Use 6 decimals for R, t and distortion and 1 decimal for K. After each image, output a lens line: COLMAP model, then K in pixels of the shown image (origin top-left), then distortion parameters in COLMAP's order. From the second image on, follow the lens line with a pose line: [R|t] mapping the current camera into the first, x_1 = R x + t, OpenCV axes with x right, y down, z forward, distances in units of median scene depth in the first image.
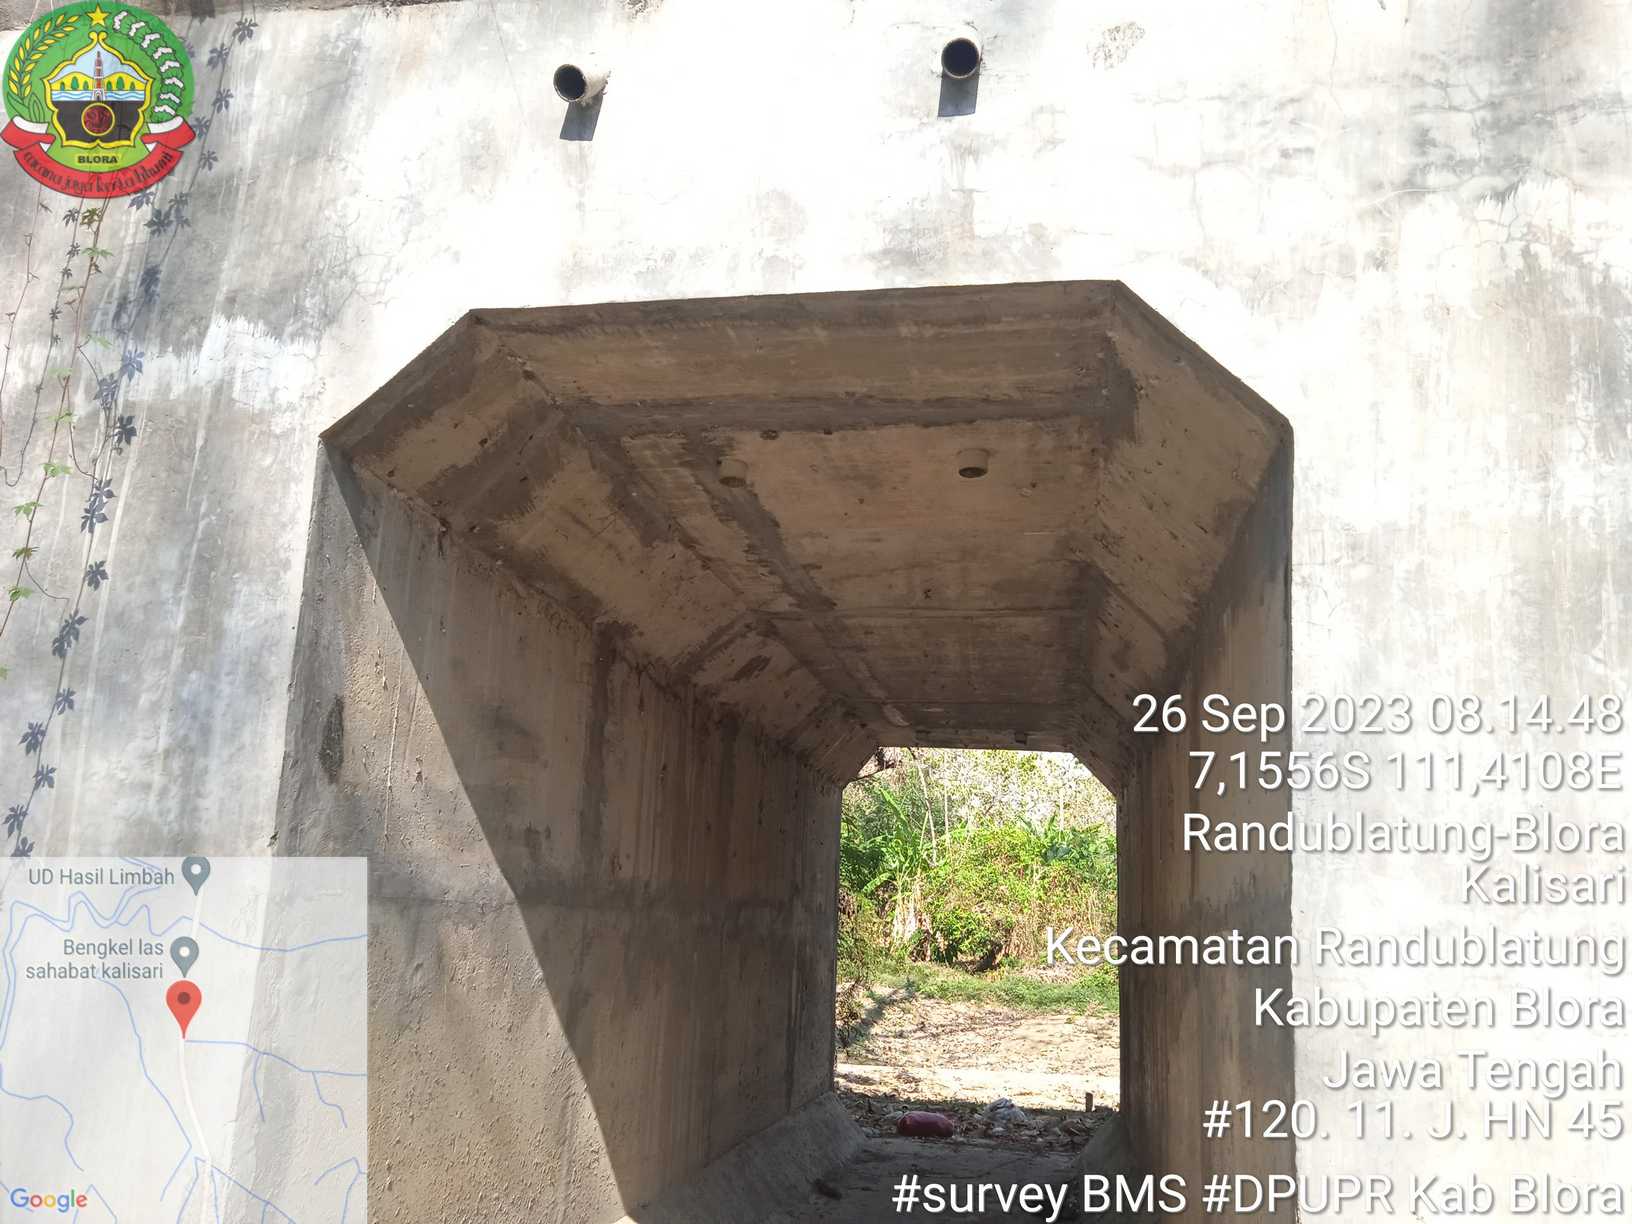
lens RADIAL K [[1330.6, 0, 826.8], [0, 1330.6, 609.0], [0, 0, 1]] dist [0.055103, -0.062793]
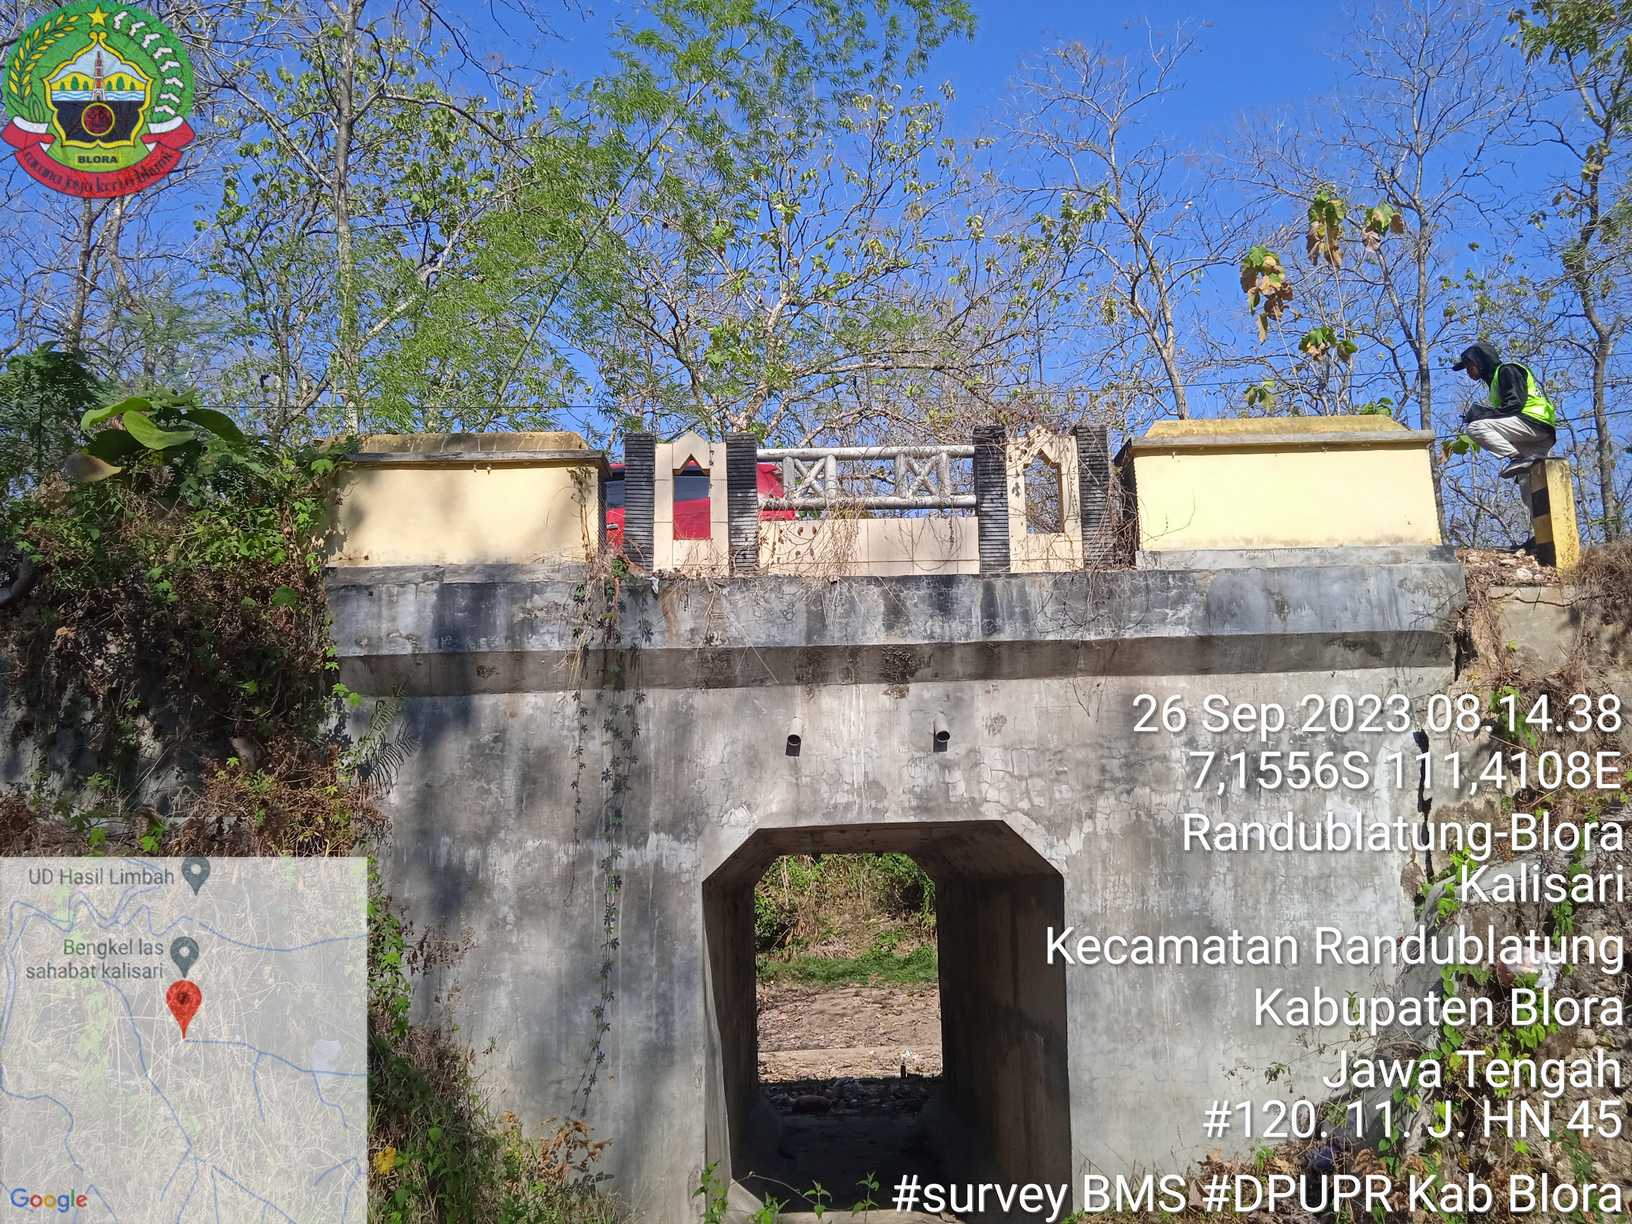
lens RADIAL K [[1330.6, 0, 830.7], [0, 1330.6, 608.1], [0, 0, 1]] dist [0.055103, -0.062793]
pose [[0.980476, -0.026809, 0.194803, -0.598866], [0.020842, 0.999251, 0.032615, -0.708679], [-0.195531, -0.027918, 0.980300, -1.484966]]
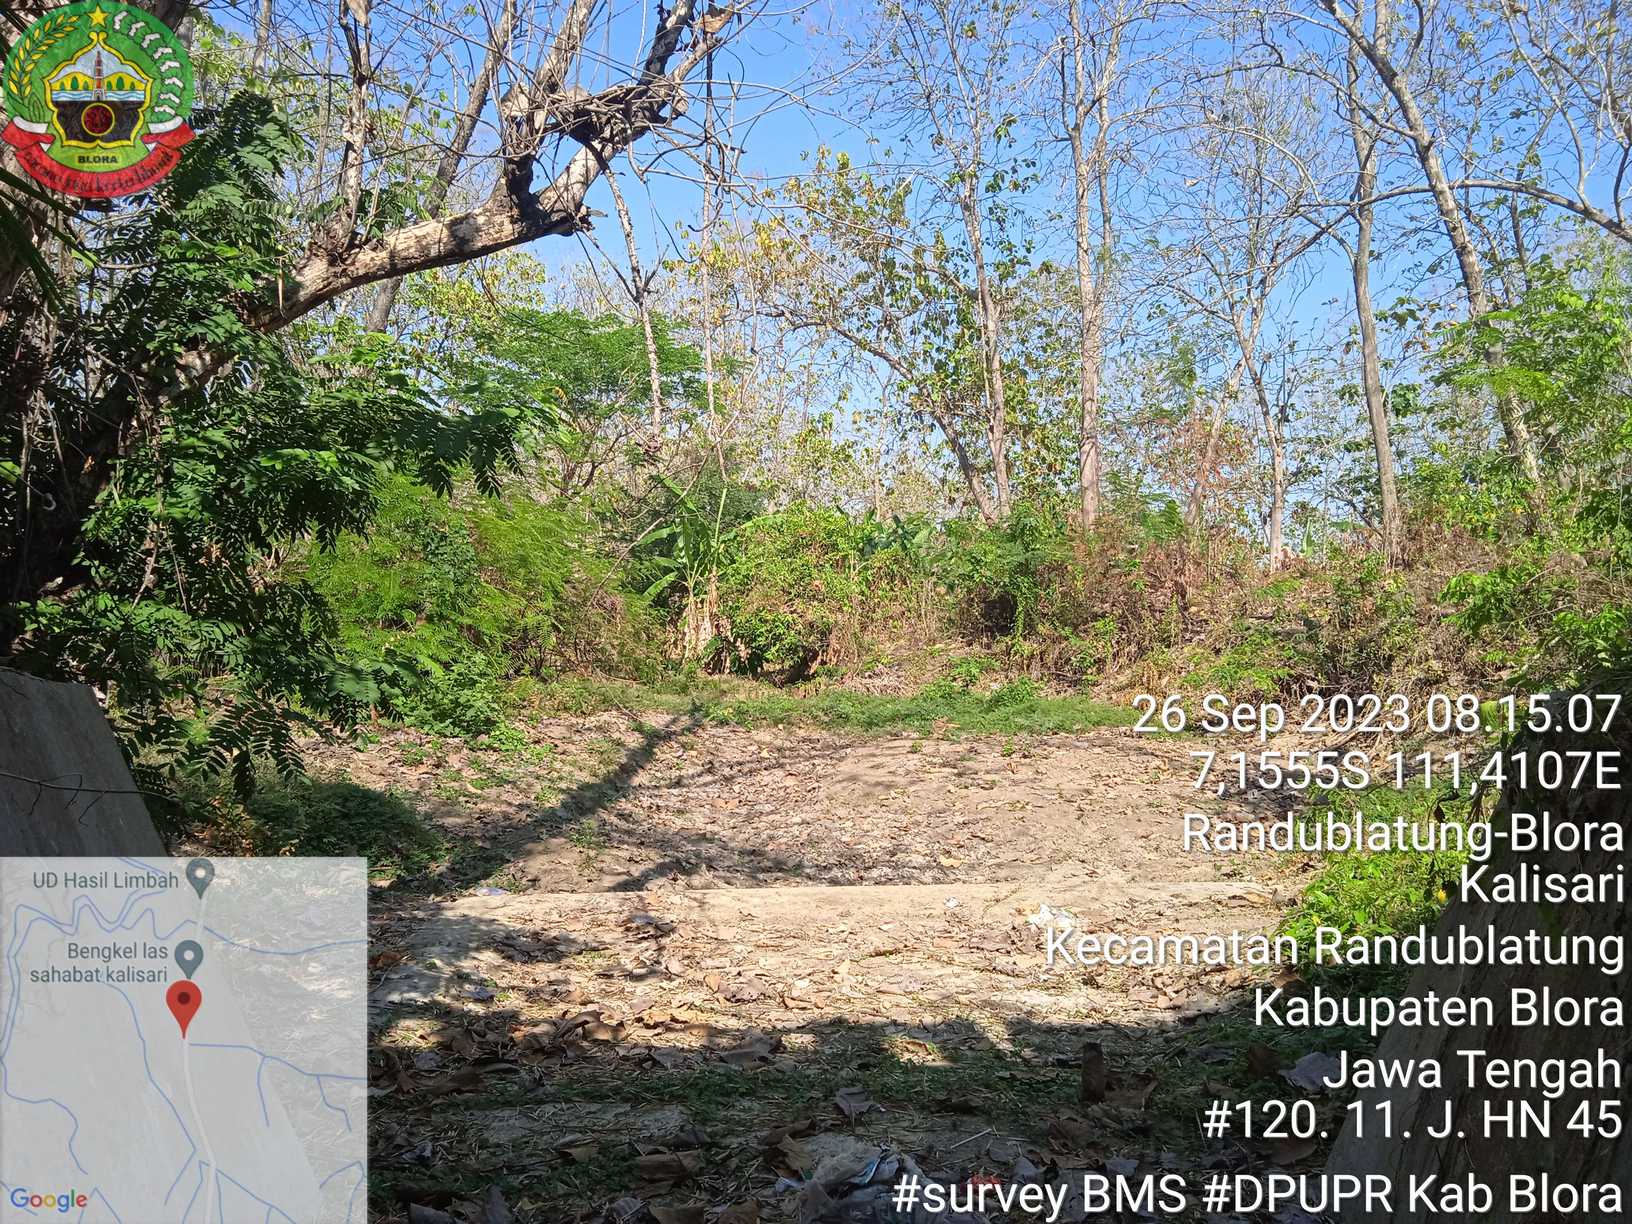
lens RADIAL K [[1330.6, 0, 824.6], [0, 1330.6, 609.4], [0, 0, 1]] dist [0.055103, -0.062793]
pose [[0.989741, -0.037318, 0.137915, 0.335965], [0.007246, 0.977154, 0.212408, 0.729480], [-0.142691, -0.209229, 0.967400, 2.942933]]
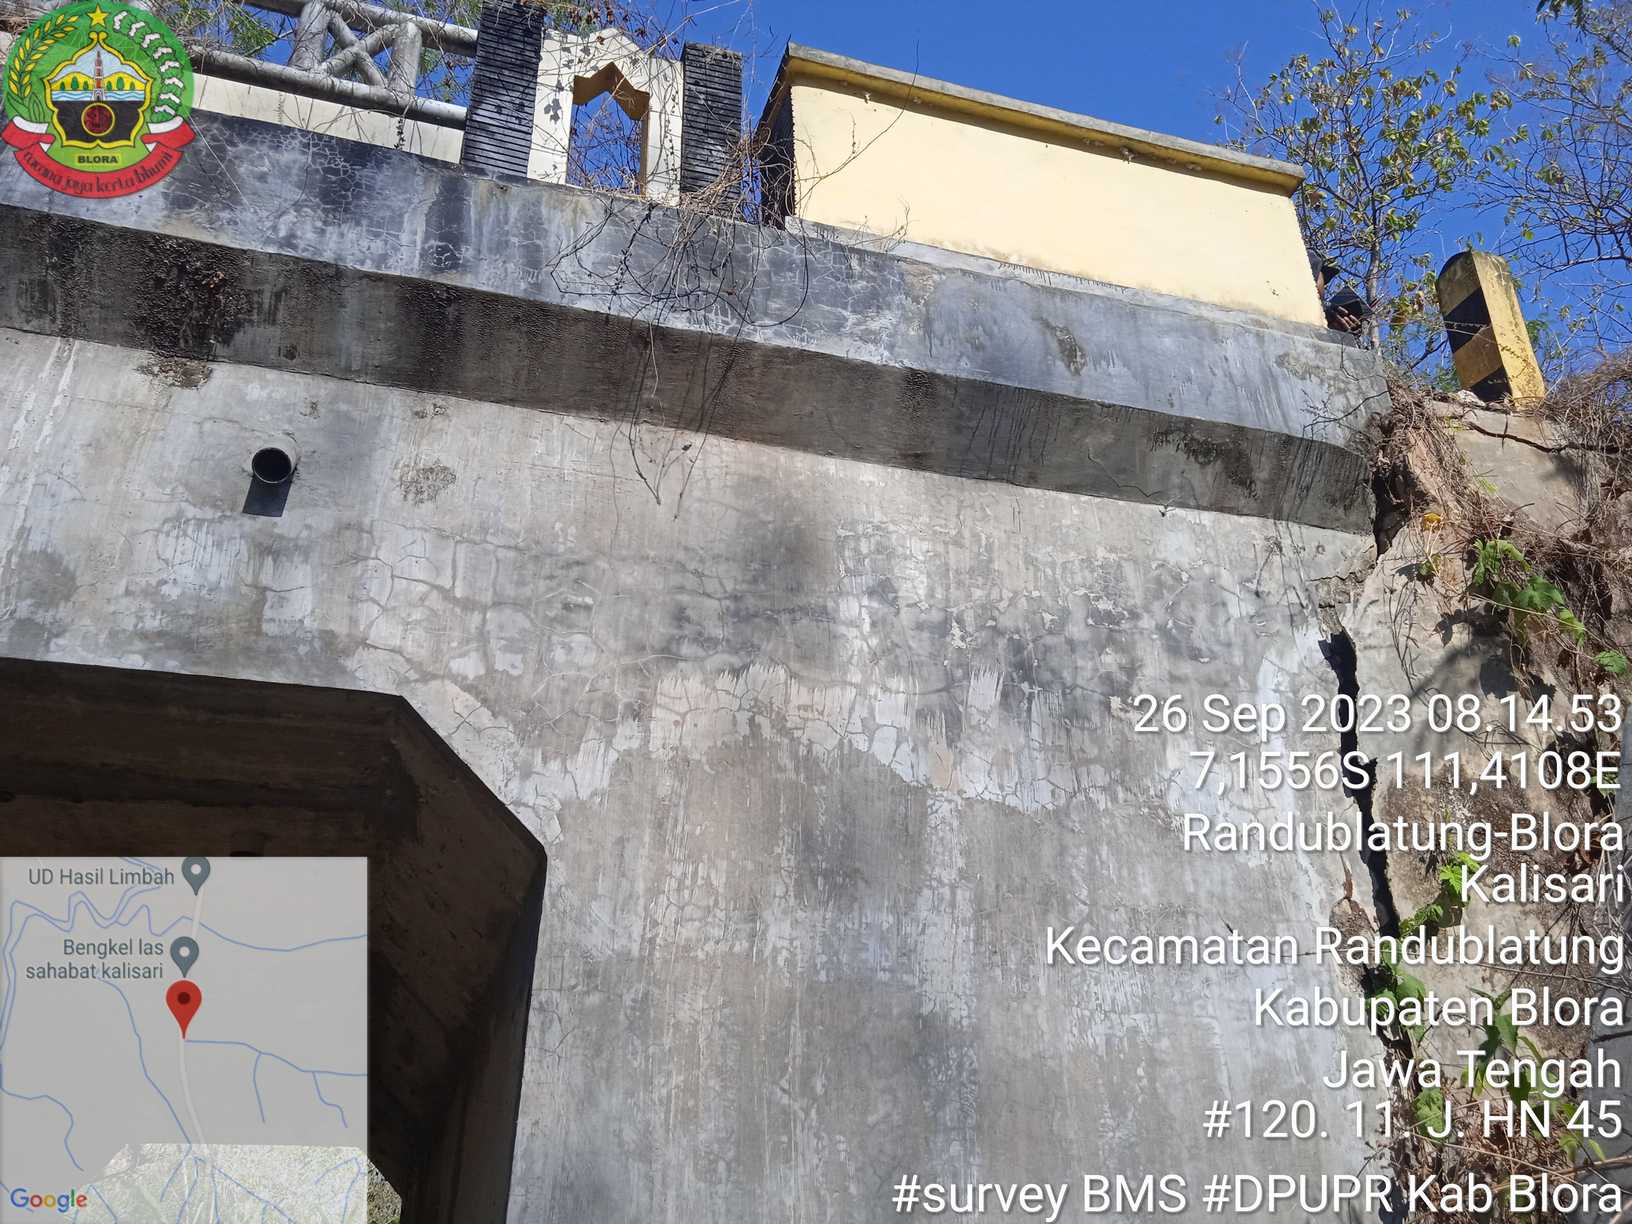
lens RADIAL K [[1330.6, 0, 814.8], [0, 1330.6, 614.7], [0, 0, 1]] dist [0.055103, -0.062793]
pose [[0.889613, 0.159442, 0.427981, 0.043555], [-0.042810, 0.962069, -0.269427, -0.035957], [-0.454705, 0.221364, 0.862694, -0.052555]]
